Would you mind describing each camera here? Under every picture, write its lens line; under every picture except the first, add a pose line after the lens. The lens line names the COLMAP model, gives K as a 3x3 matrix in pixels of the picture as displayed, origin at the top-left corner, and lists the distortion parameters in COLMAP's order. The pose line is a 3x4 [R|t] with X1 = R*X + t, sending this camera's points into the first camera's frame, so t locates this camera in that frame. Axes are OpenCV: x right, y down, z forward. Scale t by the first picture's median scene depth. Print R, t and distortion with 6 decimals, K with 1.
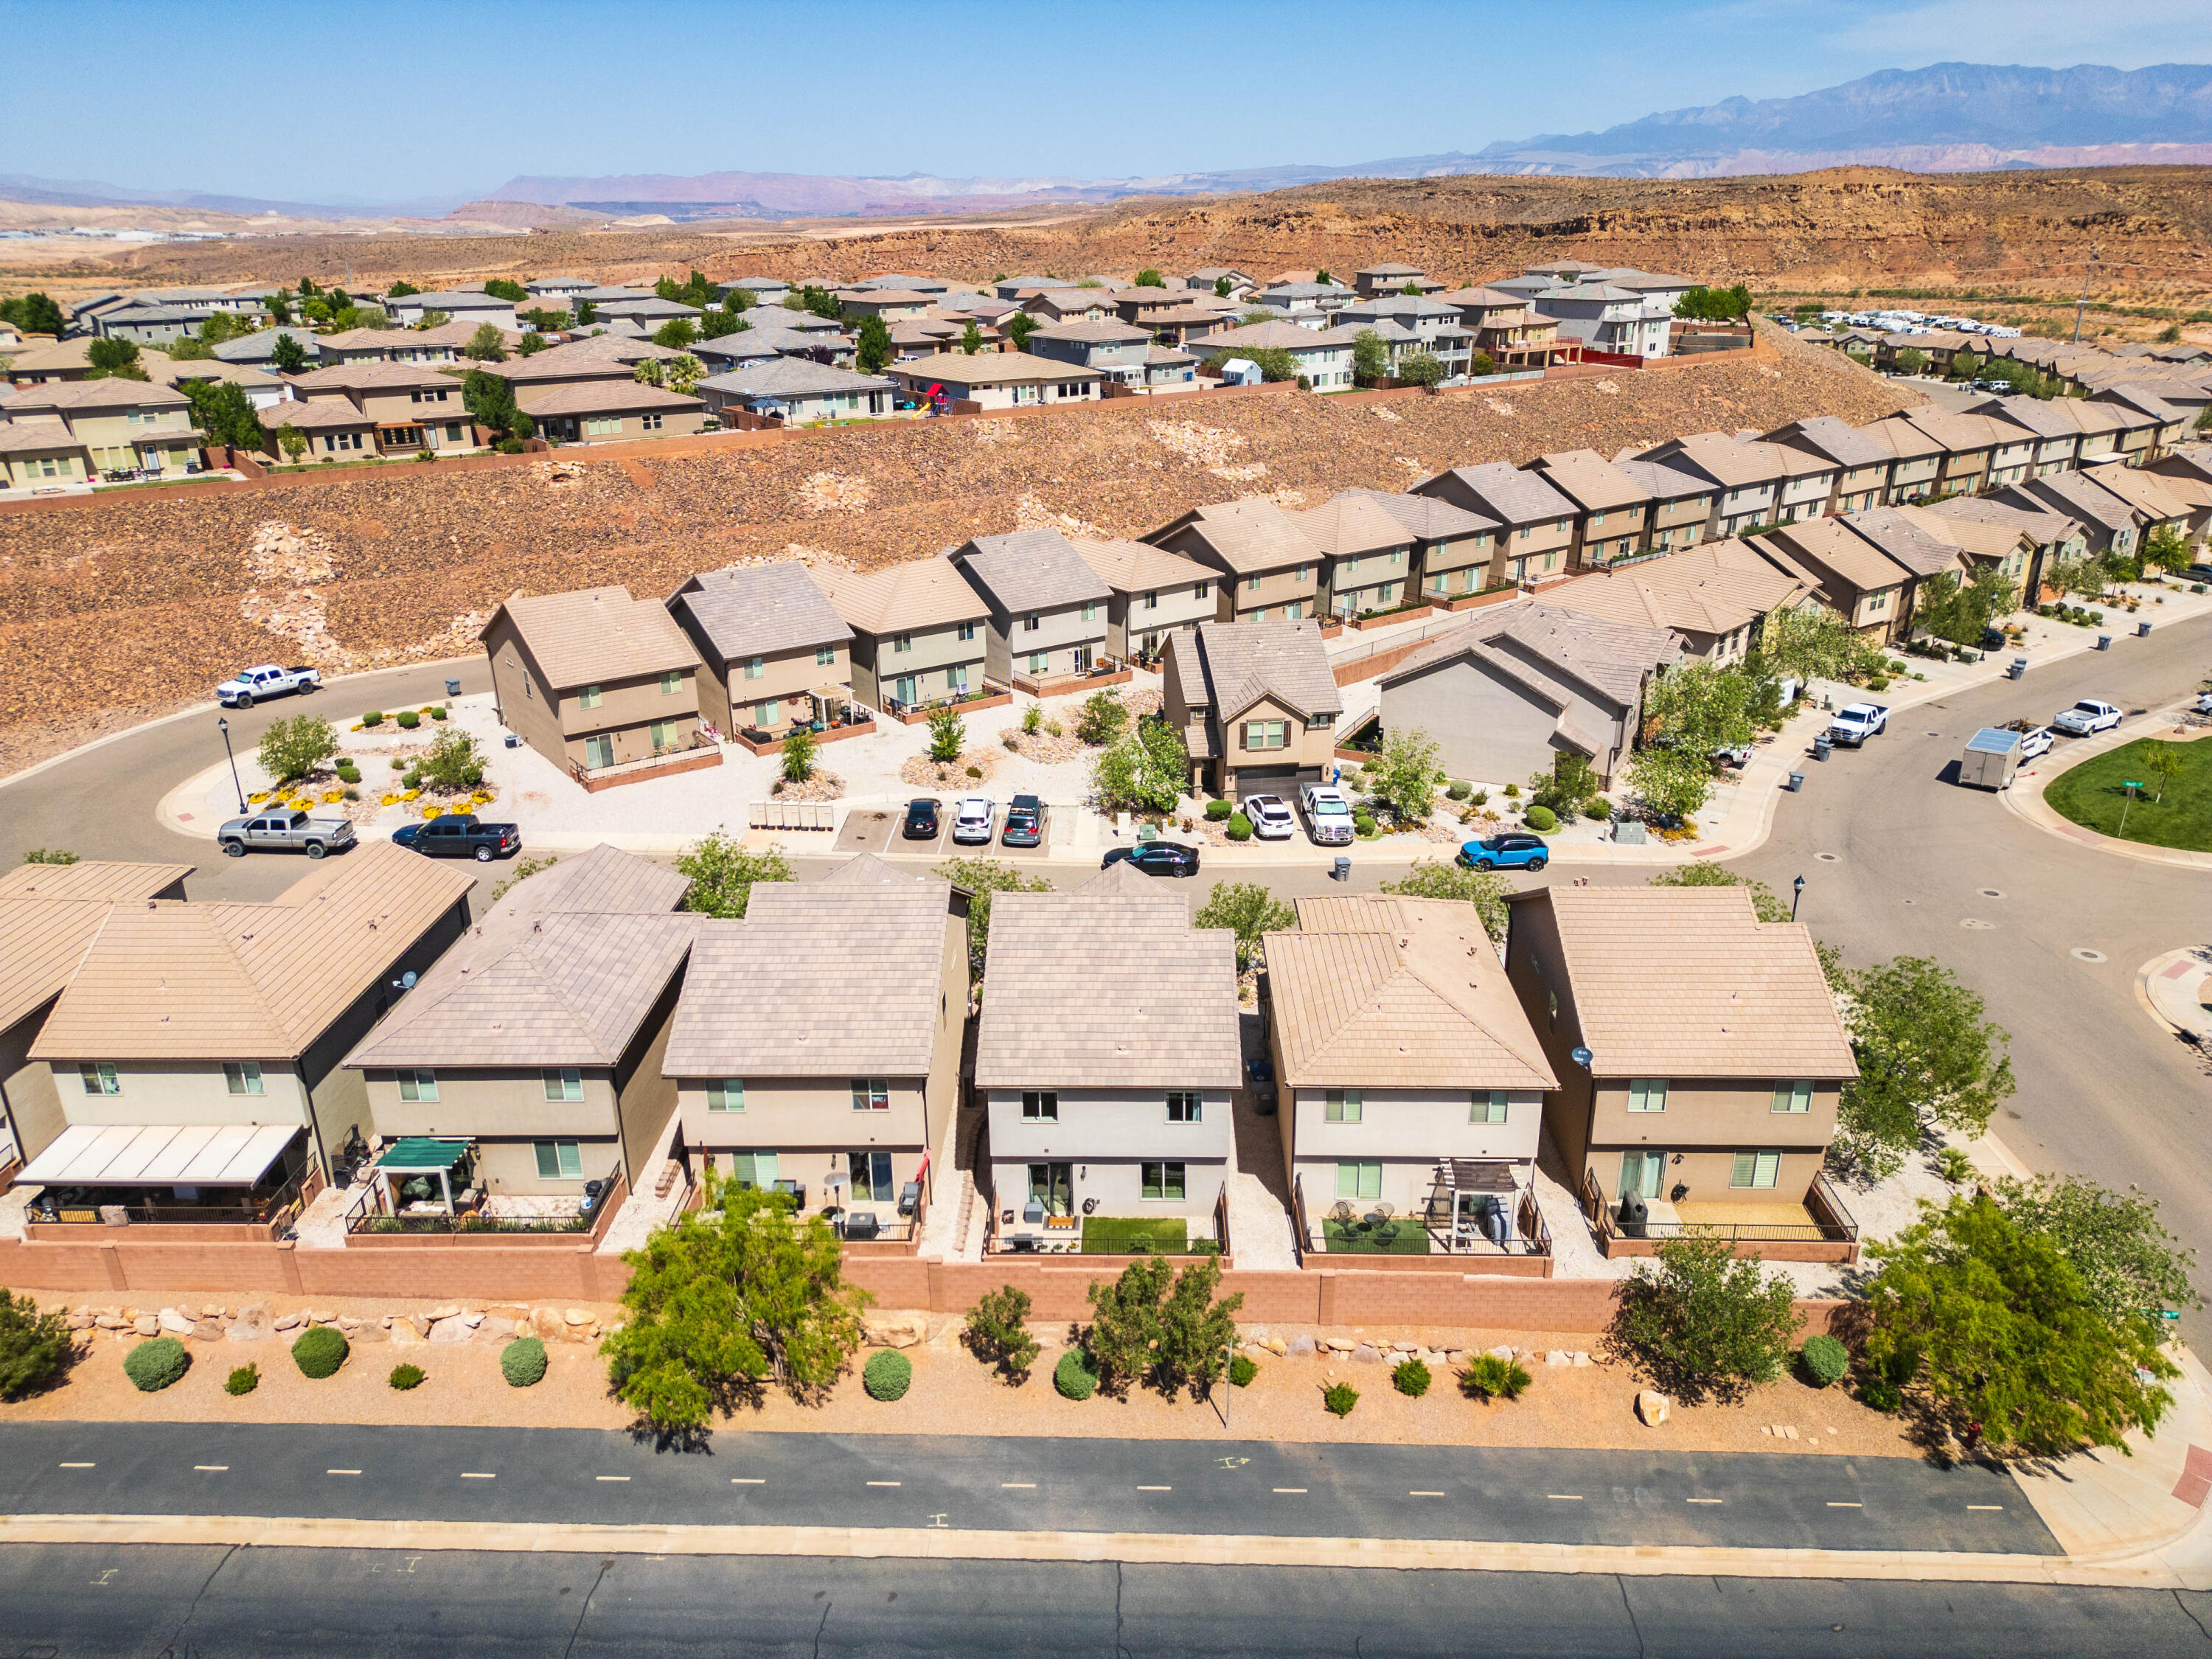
lens RADIAL K [[1553.7, 0, 1109.1], [0, 1553.7, 836.3], [0, 0, 1]] dist [0.075292, -0.069802]
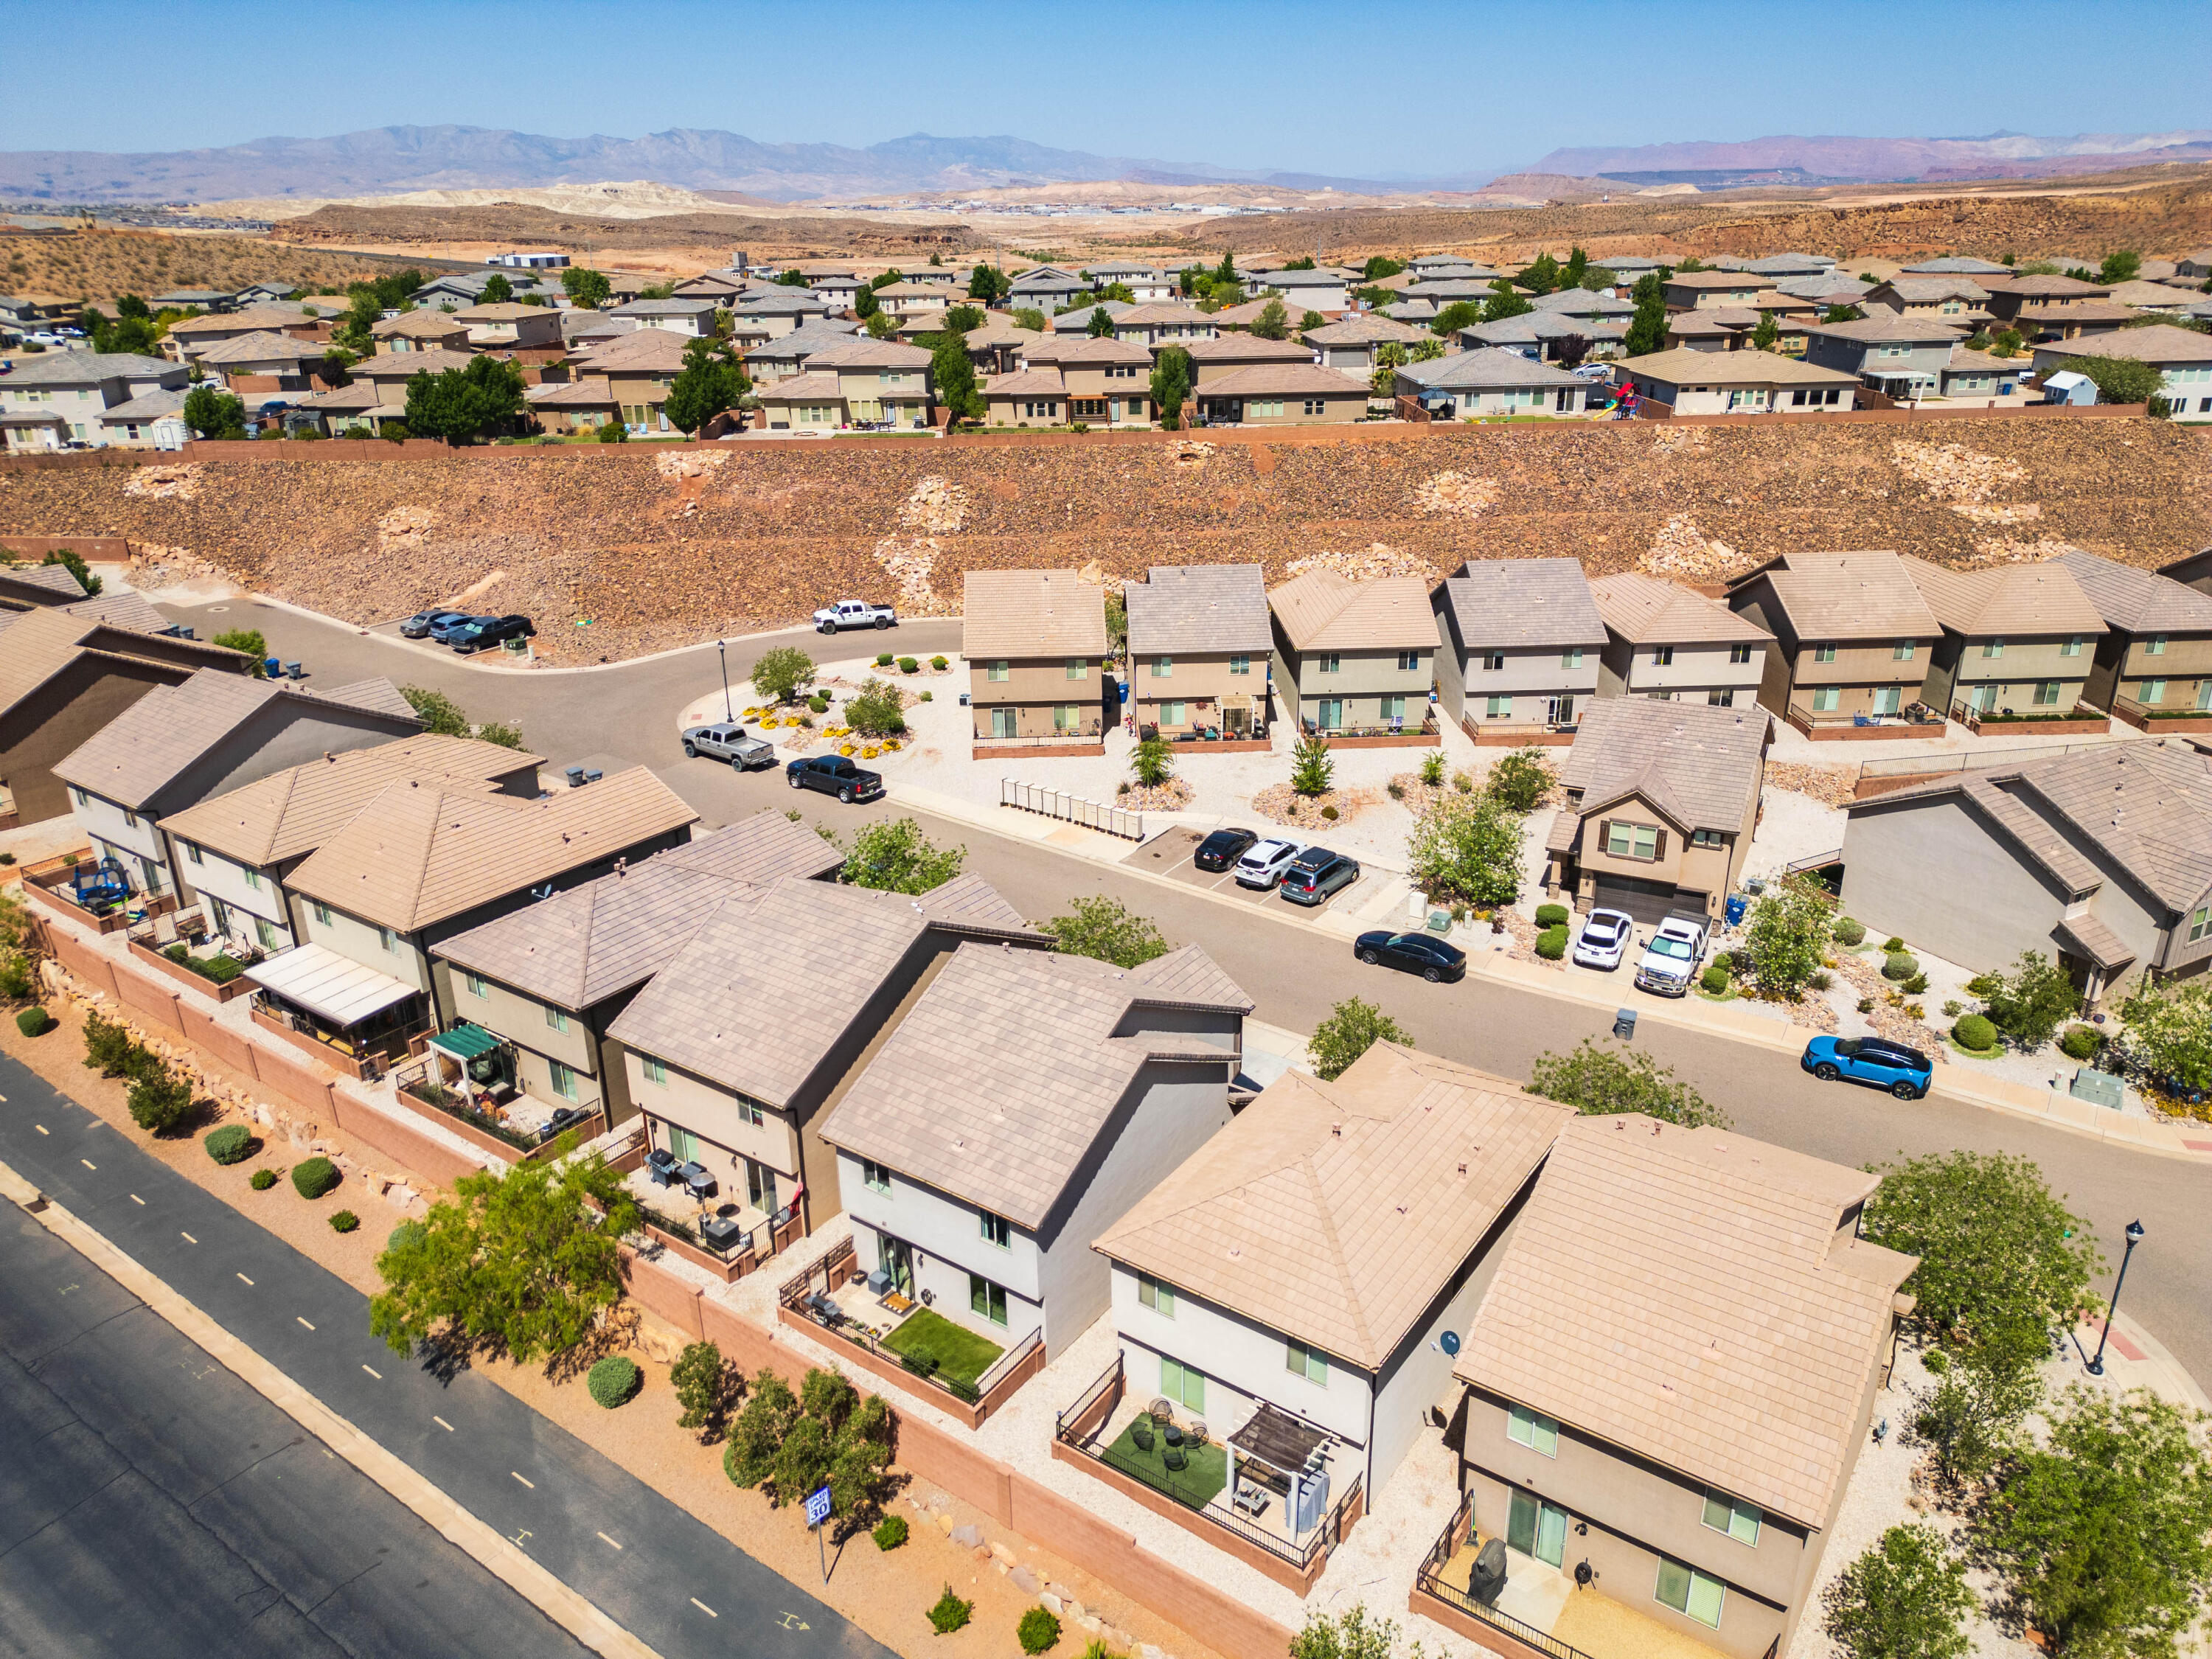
lens RADIAL K [[1553.7, 0, 1107.6], [0, 1553.7, 834.8], [0, 0, 1]] dist [0.075292, -0.069802]
pose [[0.830221, 0.211627, -0.515701, 0.251714], [-0.203702, 0.976329, 0.072716, -0.061244], [0.518882, 0.044679, 0.853677, 0.125391]]
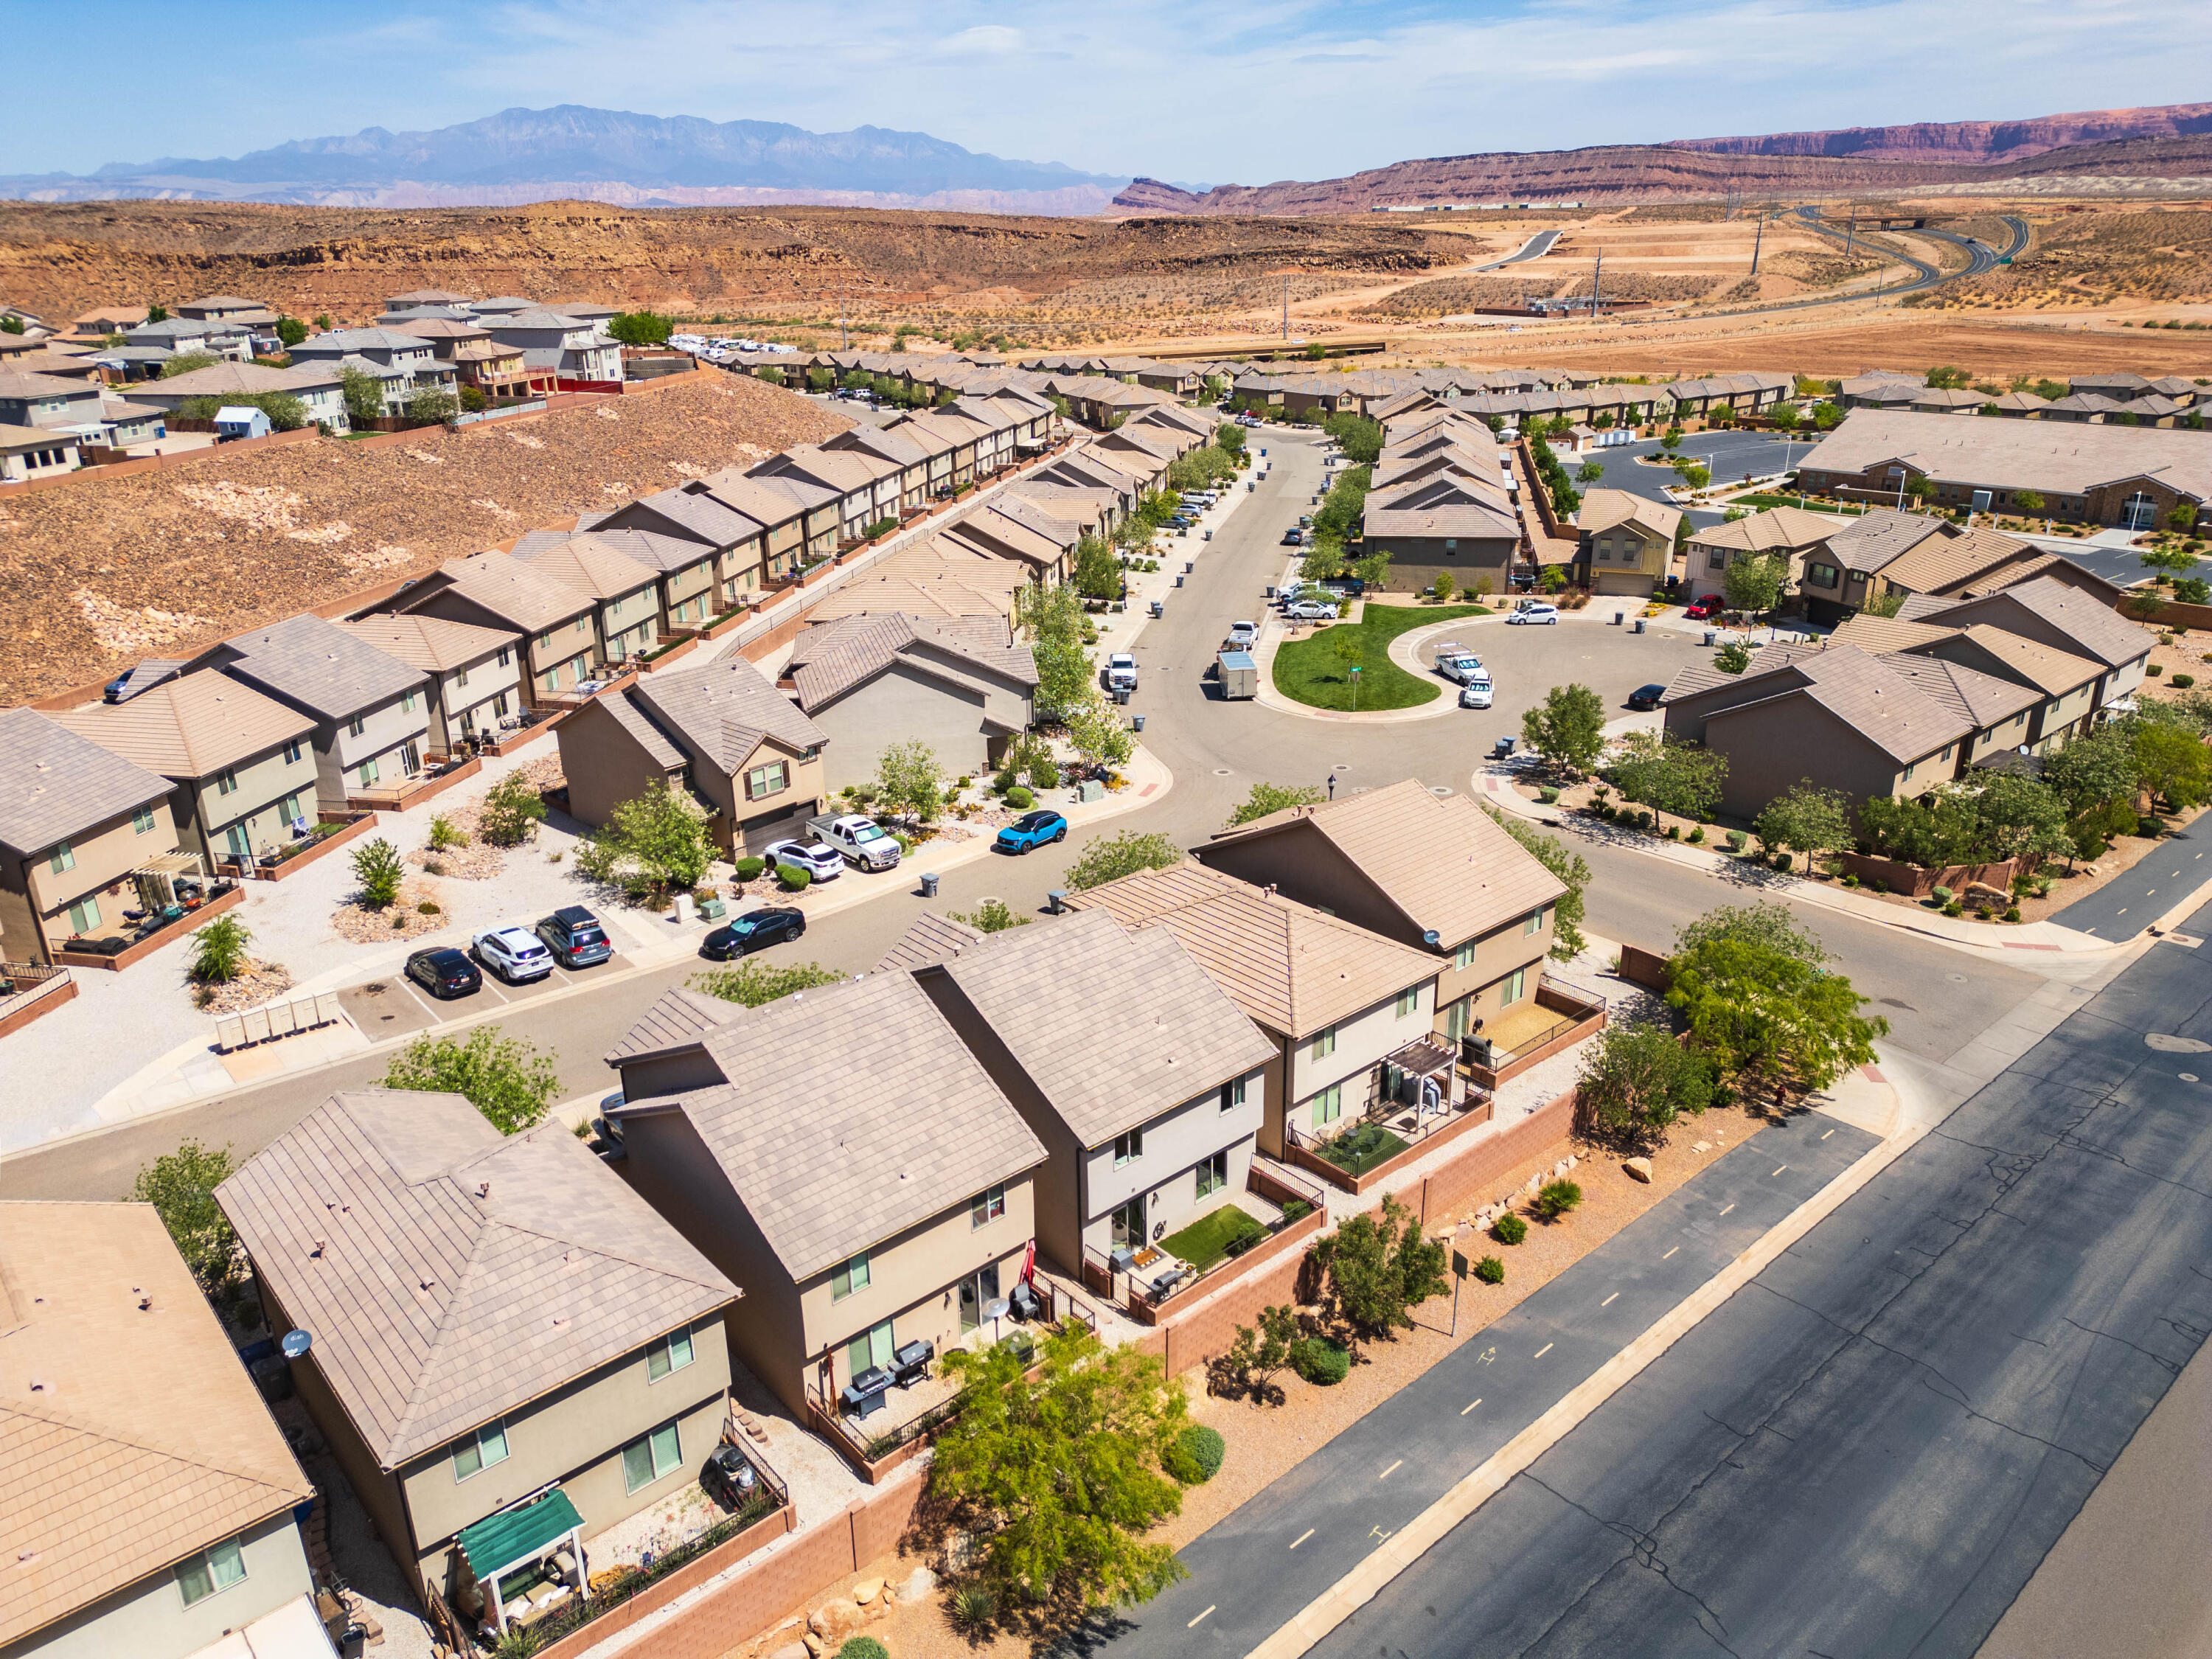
lens RADIAL K [[1553.7, 0, 1110.2], [0, 1553.7, 825.4], [0, 0, 1]] dist [0.075292, -0.069802]
pose [[0.731996, -0.243716, 0.636227, -0.303525], [0.258395, 0.963372, 0.071743, -0.044732], [-0.630408, 0.111882, 0.768159, 0.117714]]
